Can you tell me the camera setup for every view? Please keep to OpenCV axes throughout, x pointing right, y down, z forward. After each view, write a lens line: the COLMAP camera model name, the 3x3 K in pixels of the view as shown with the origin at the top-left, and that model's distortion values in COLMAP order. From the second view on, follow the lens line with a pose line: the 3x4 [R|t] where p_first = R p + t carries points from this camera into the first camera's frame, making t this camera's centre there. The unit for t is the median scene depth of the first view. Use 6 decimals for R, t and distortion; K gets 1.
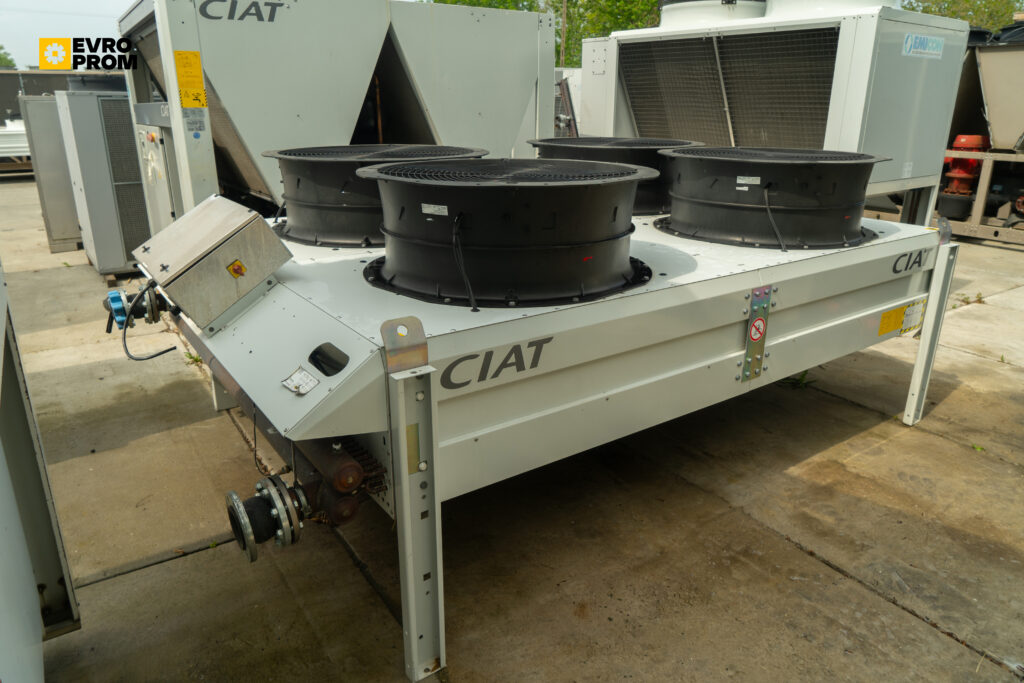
lens RADIAL K [[684.9, 0, 510.2], [0, 684.9, 340.3], [0, 0, 1]] dist [-0.020465, 0.008395]
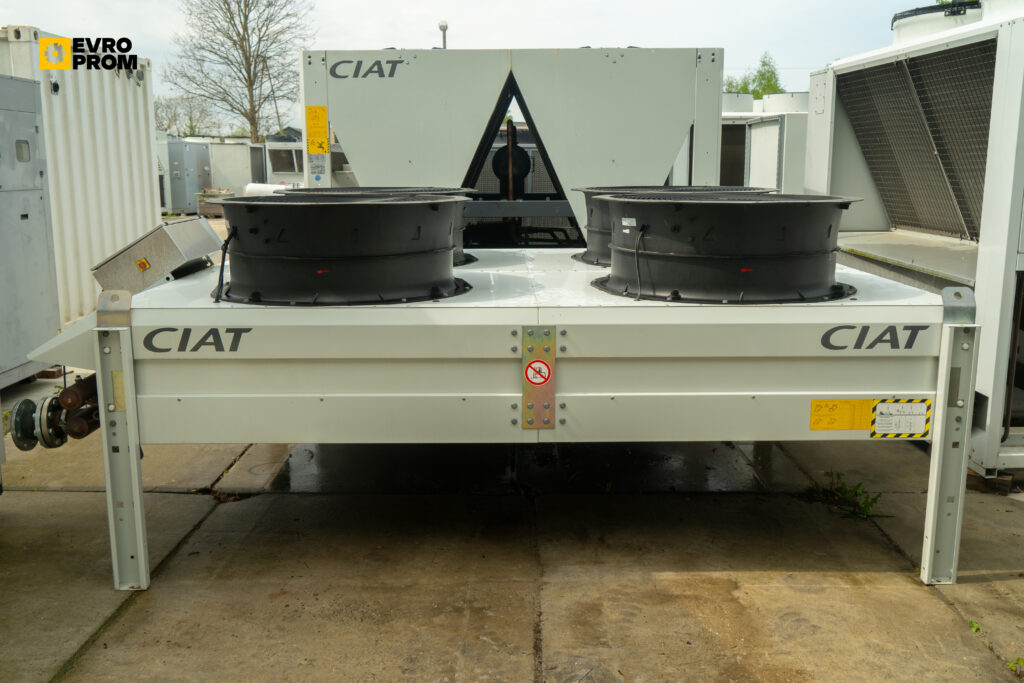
lens RADIAL K [[926.1, 0, 513.8], [0, 926.1, 340.2], [0, 0, 1]] dist [0.014541, -0.003159]
pose [[0.824642, 0.101269, -0.556516, 0.947786], [-0.180867, 0.979401, -0.089786, 0.055182], [0.535960, 0.174697, 0.825971, -0.058866]]
